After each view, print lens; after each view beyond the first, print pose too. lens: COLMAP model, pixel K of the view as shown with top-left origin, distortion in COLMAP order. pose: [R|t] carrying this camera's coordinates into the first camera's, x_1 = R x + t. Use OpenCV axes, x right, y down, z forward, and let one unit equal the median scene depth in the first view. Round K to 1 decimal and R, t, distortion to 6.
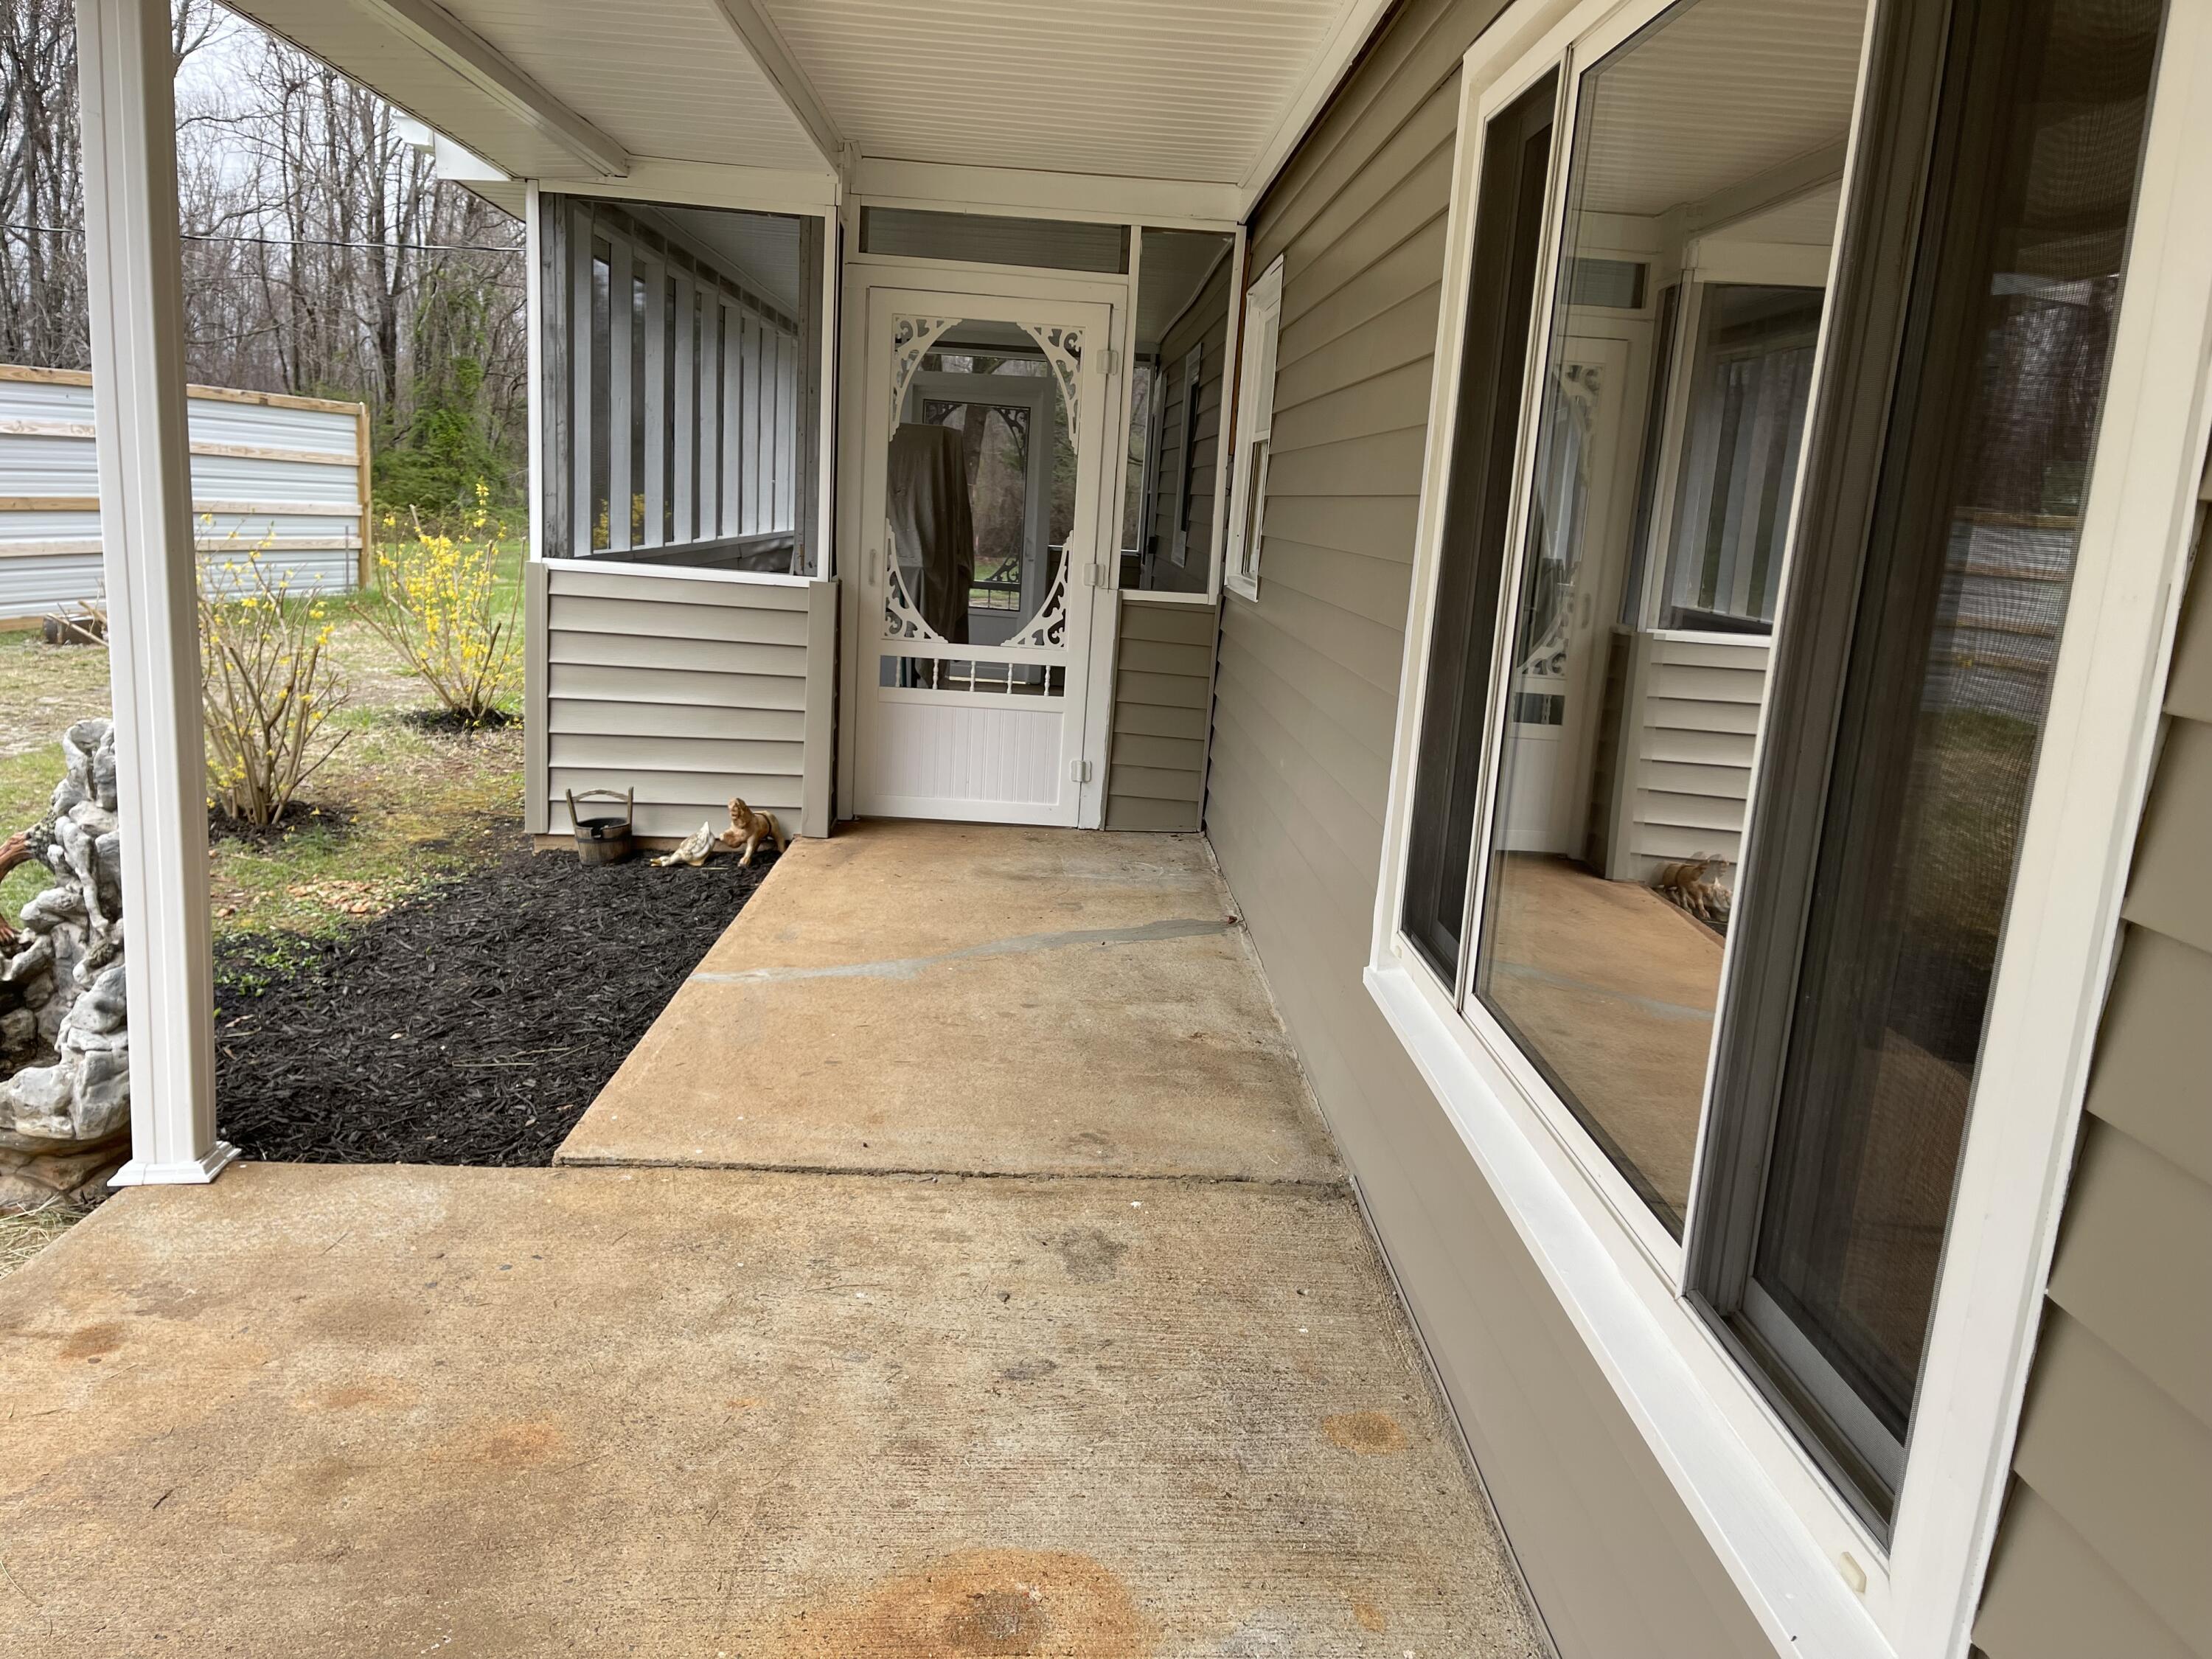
lens RADIAL K [[1675.3, 0, 1110.9], [0, 1675.3, 846.0], [0, 0, 1]] dist [0.105730, -0.129597]
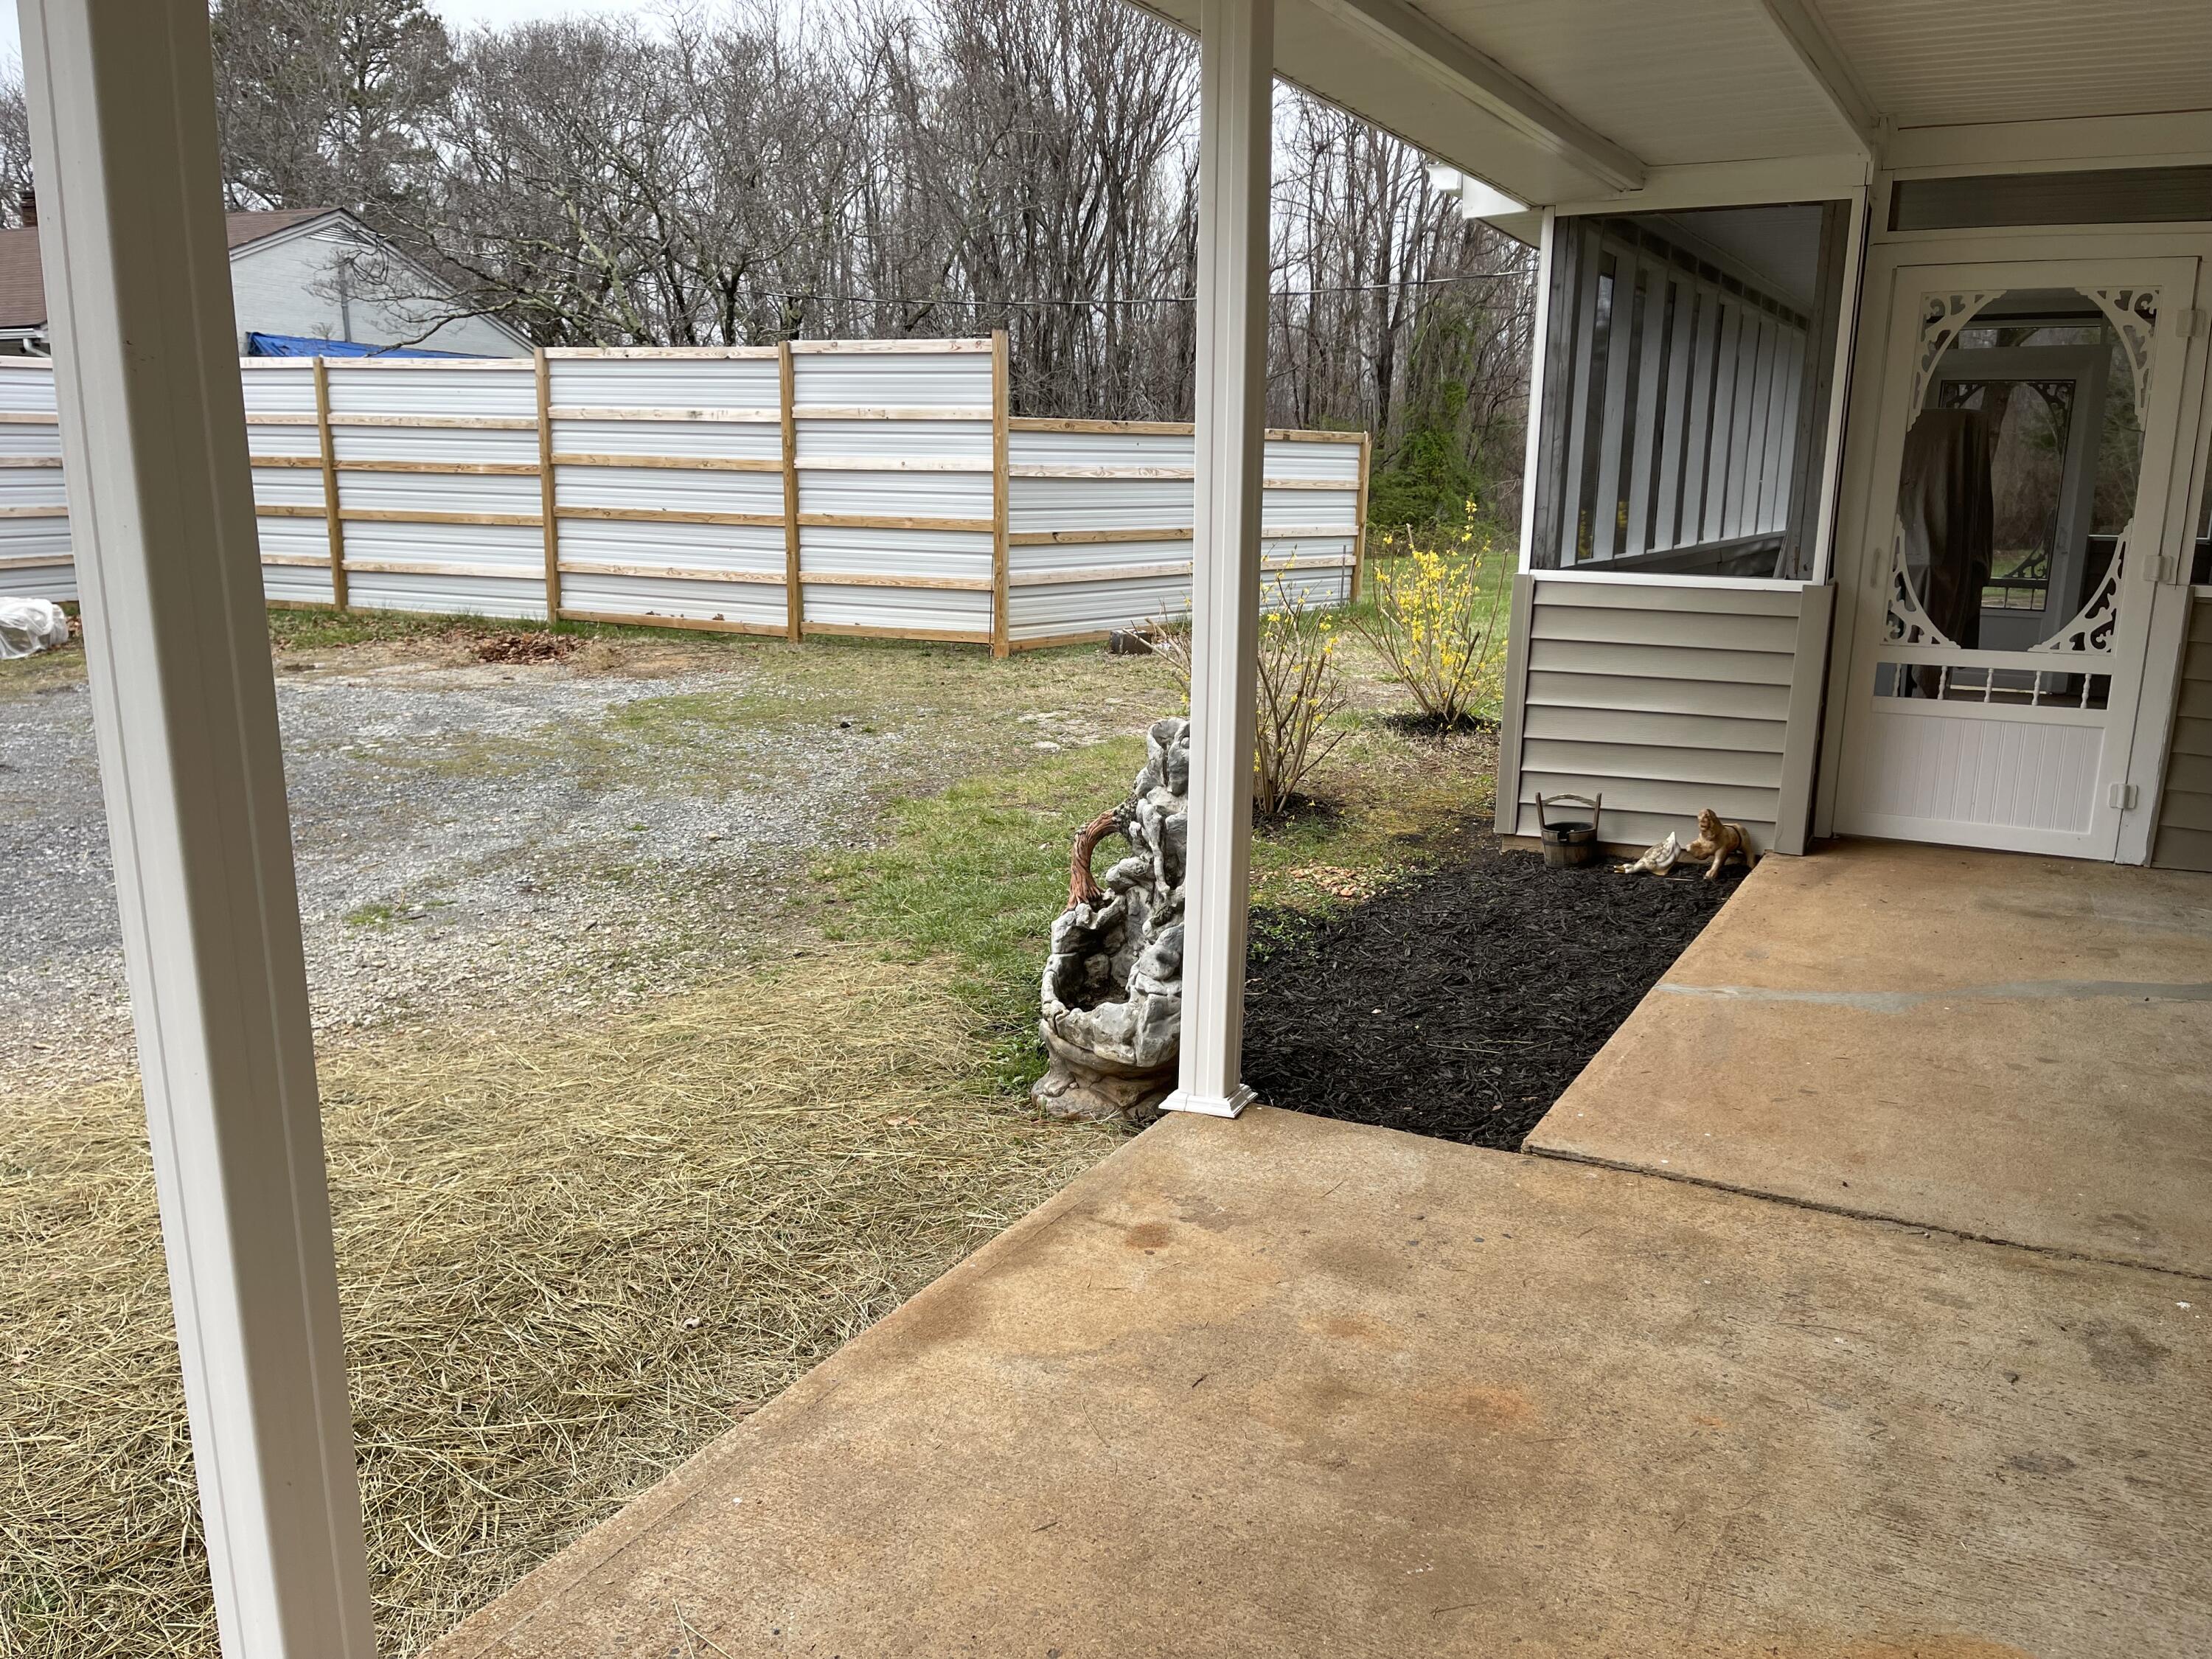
lens RADIAL K [[1679.0, 0, 1123.0], [0, 1679.0, 842.7], [0, 0, 1]] dist [0.082322, -0.103314]
pose [[0.858253, 0.059465, -0.509769, -0.013697], [-0.062308, 0.997991, 0.011513, 0.001009], [0.509430, 0.021882, 0.860234, -0.018288]]
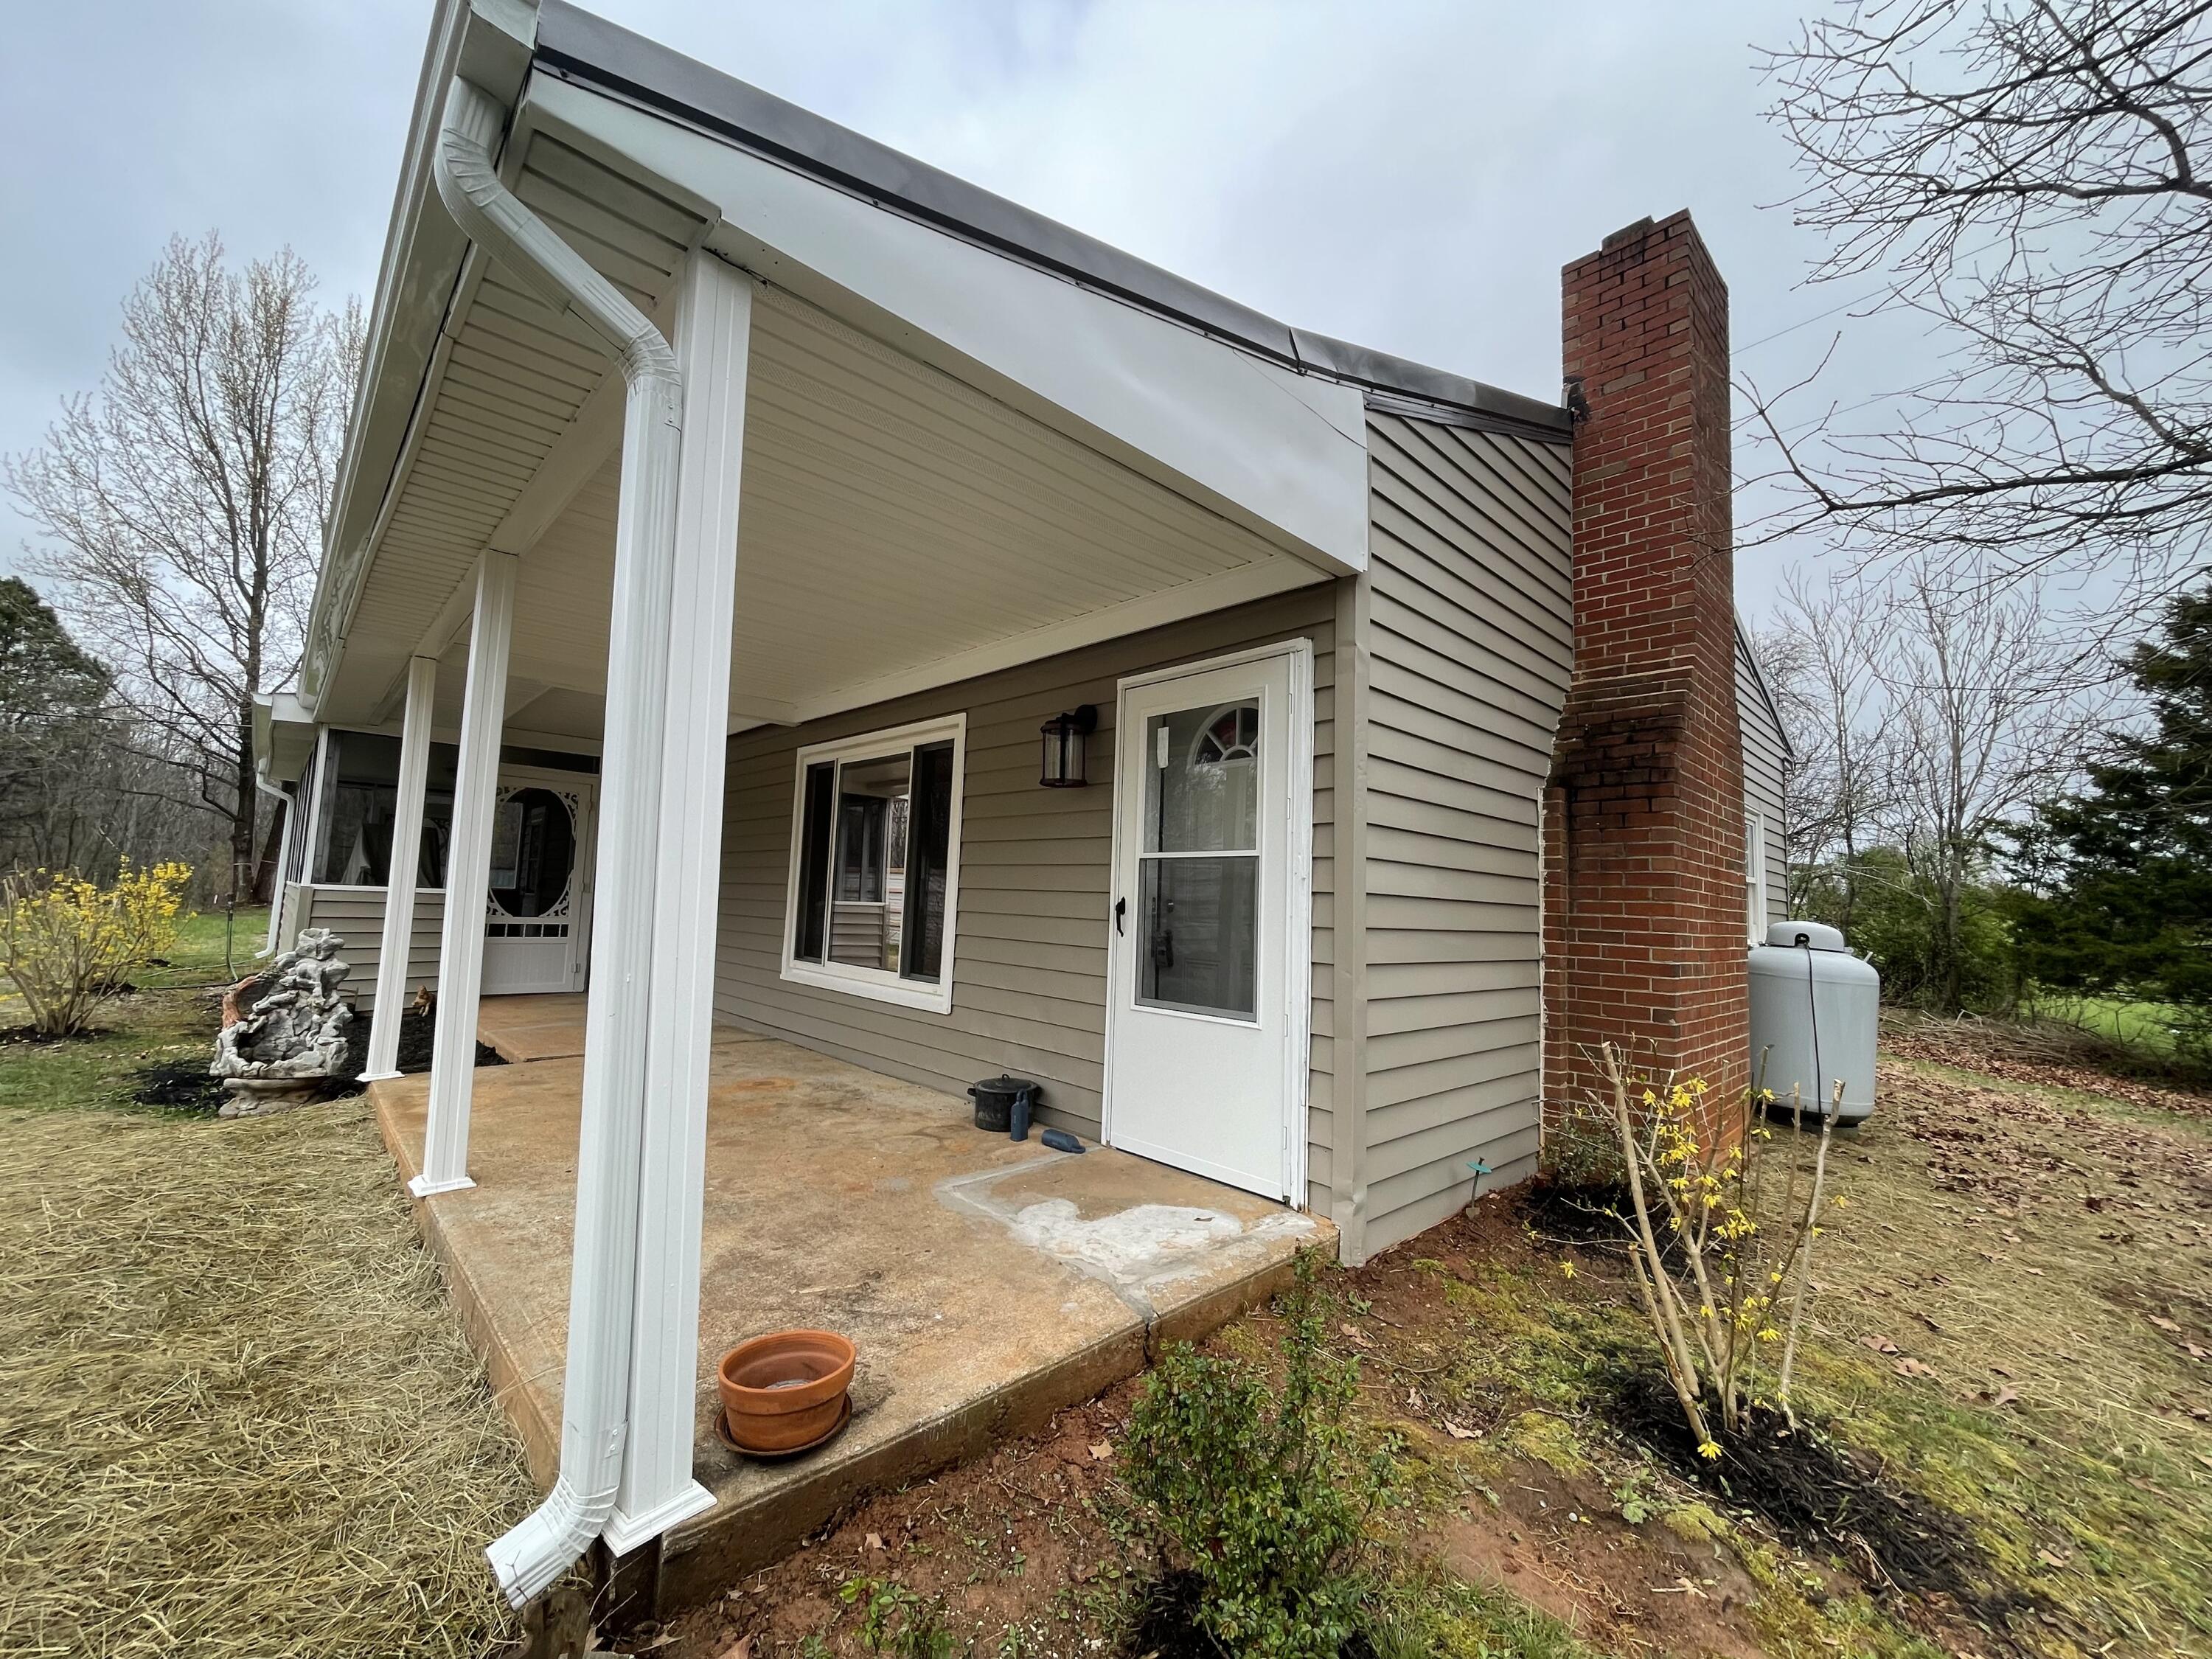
lens RADIAL K [[895.1, 0, 1106.0], [0, 895.1, 829.5], [0, 0, 1]] dist [-0.009282, 0.003304]
pose [[0.746437, 0.019202, 0.665179, -0.388726], [0.145832, 0.970566, -0.191665, 0.151966], [-0.649281, 0.240070, 0.721665, -0.591177]]
